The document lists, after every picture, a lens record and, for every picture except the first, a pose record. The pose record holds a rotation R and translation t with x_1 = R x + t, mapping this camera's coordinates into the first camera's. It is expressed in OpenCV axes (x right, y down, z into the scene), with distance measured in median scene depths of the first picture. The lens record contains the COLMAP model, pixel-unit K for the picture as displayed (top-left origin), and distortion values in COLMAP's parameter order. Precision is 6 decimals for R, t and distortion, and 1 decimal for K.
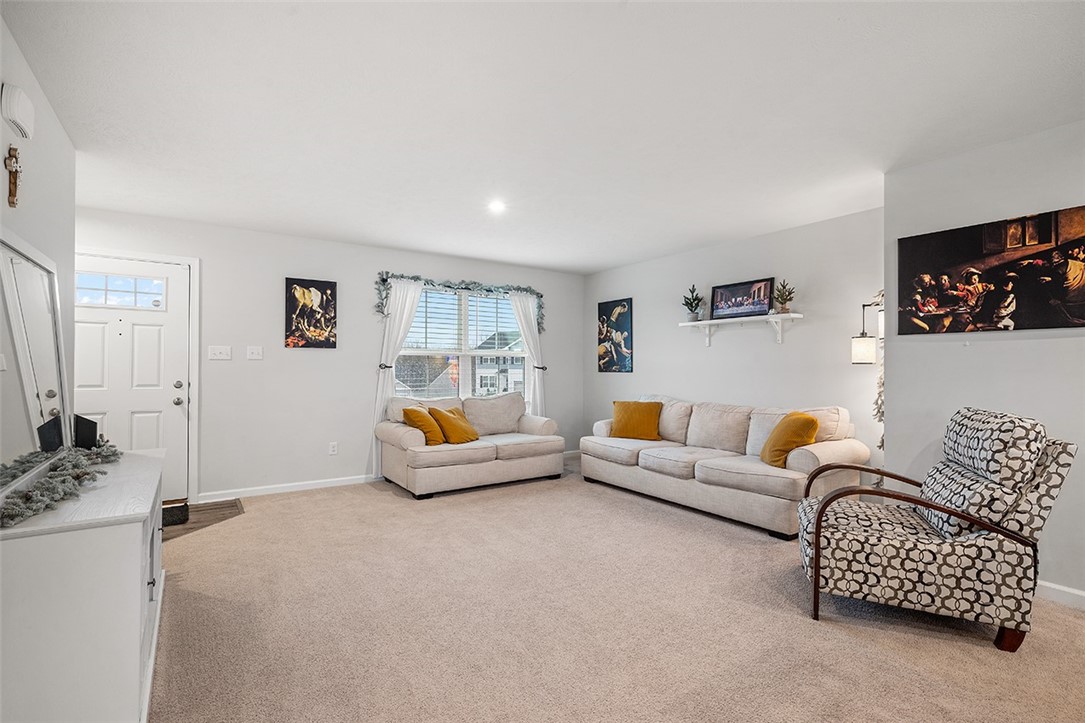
lens RADIAL K [[499.1, 0, 543.7], [0, 499.1, 358.2], [0, 0, 1]] dist [0.003620, -0.000127]
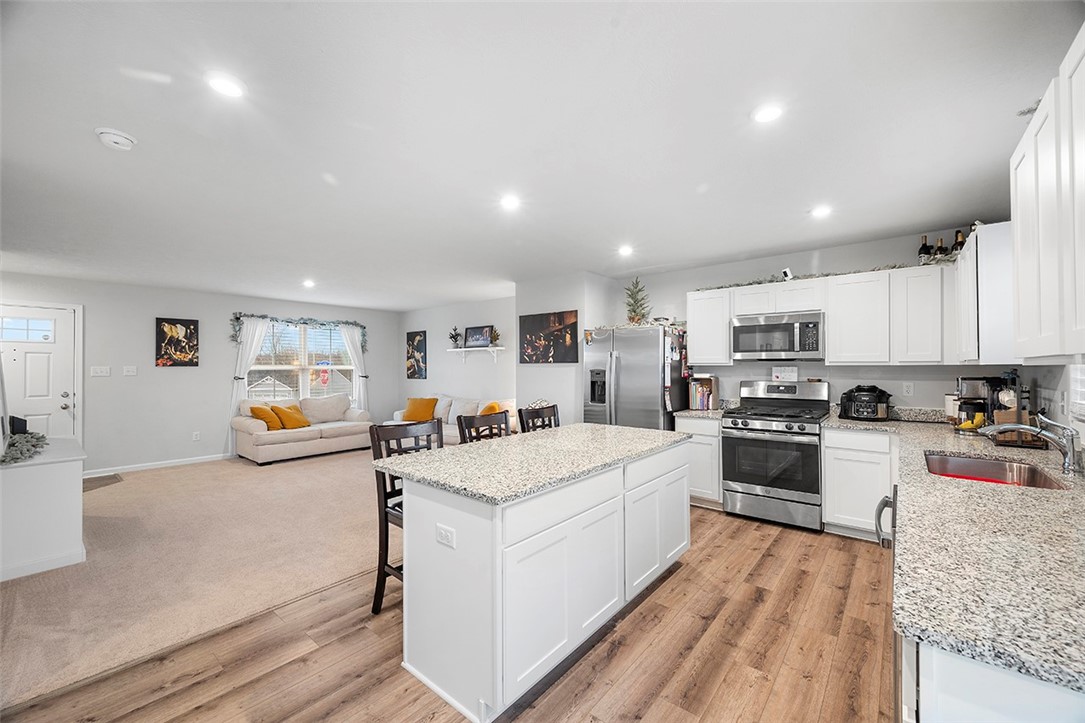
lens RADIAL K [[422.6, 0, 541.4], [0, 422.6, 361.9], [0, 0, 1]] dist [-0.003027, 0.000053]
pose [[0.964327, -0.002640, 0.264702, 0.213878], [0.001043, 0.999980, 0.006172, -0.039488], [-0.264713, -0.005676, 0.964311, -0.428251]]
